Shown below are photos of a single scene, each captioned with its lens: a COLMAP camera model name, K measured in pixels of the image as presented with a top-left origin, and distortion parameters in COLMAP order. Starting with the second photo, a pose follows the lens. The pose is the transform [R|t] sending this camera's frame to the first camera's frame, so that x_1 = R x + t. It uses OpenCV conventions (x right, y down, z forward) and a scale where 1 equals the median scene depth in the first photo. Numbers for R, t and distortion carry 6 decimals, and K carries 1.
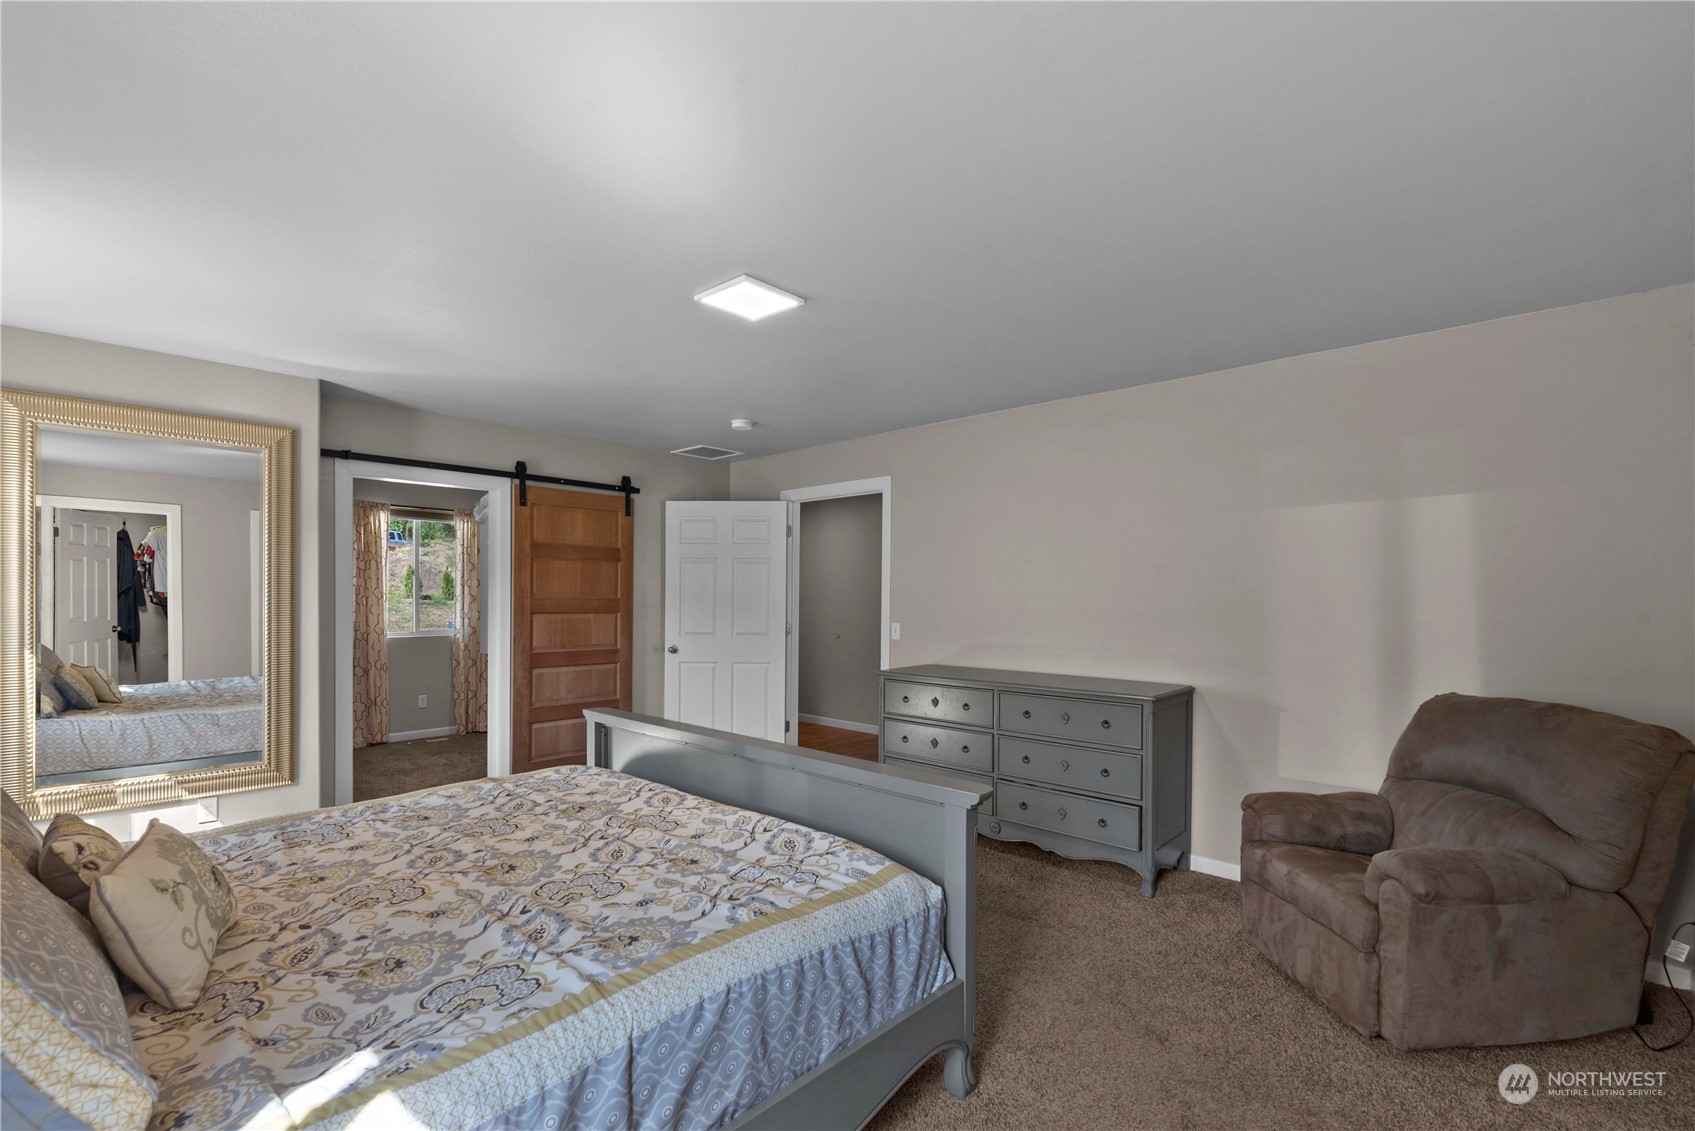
lens RADIAL K [[738.2, 0, 846.6], [0, 738.2, 598.6], [0, 0, 1]] dist [-0.003449, -0.002102]
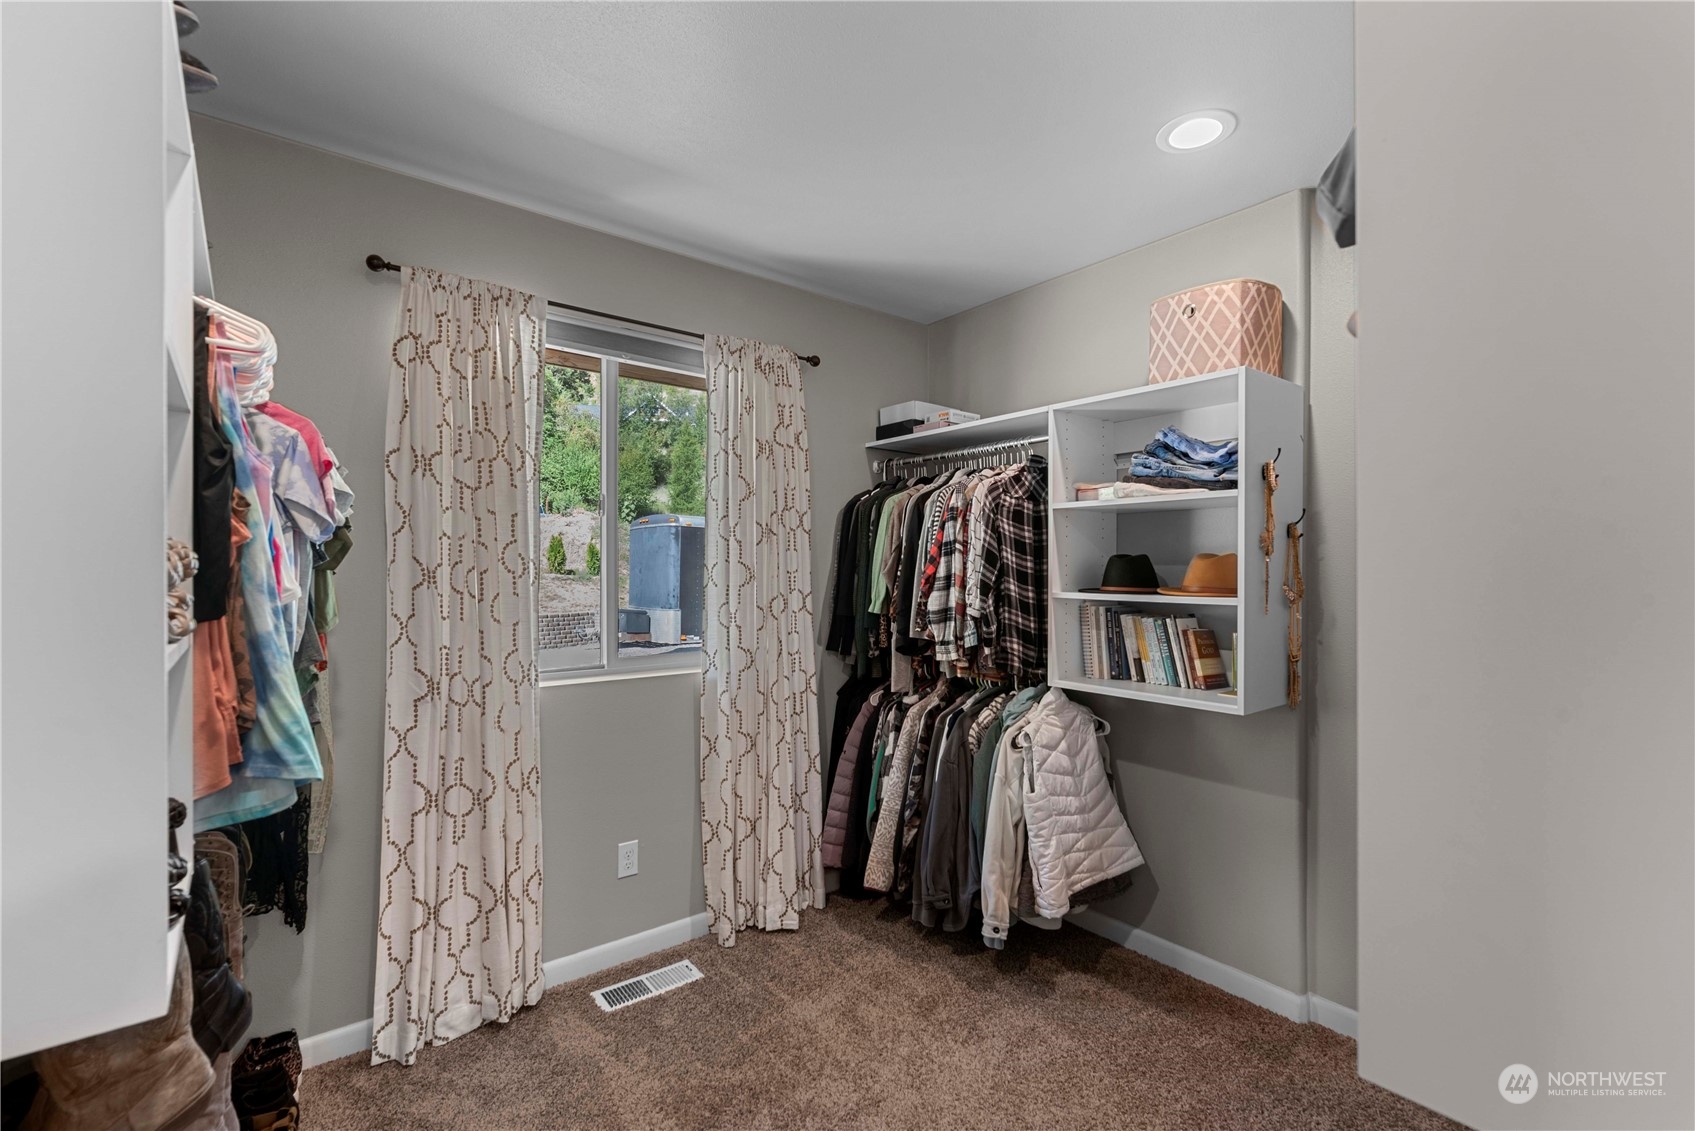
lens RADIAL K [[738.2, 0, 847.3], [0, 738.2, 568.7], [0, 0, 1]] dist [-0.003449, -0.002102]
pose [[0.988864, -0.004092, -0.148763, -0.401389], [0.003358, 0.999981, -0.005187, -0.000795], [0.148782, 0.004629, 0.988859, 0.636038]]
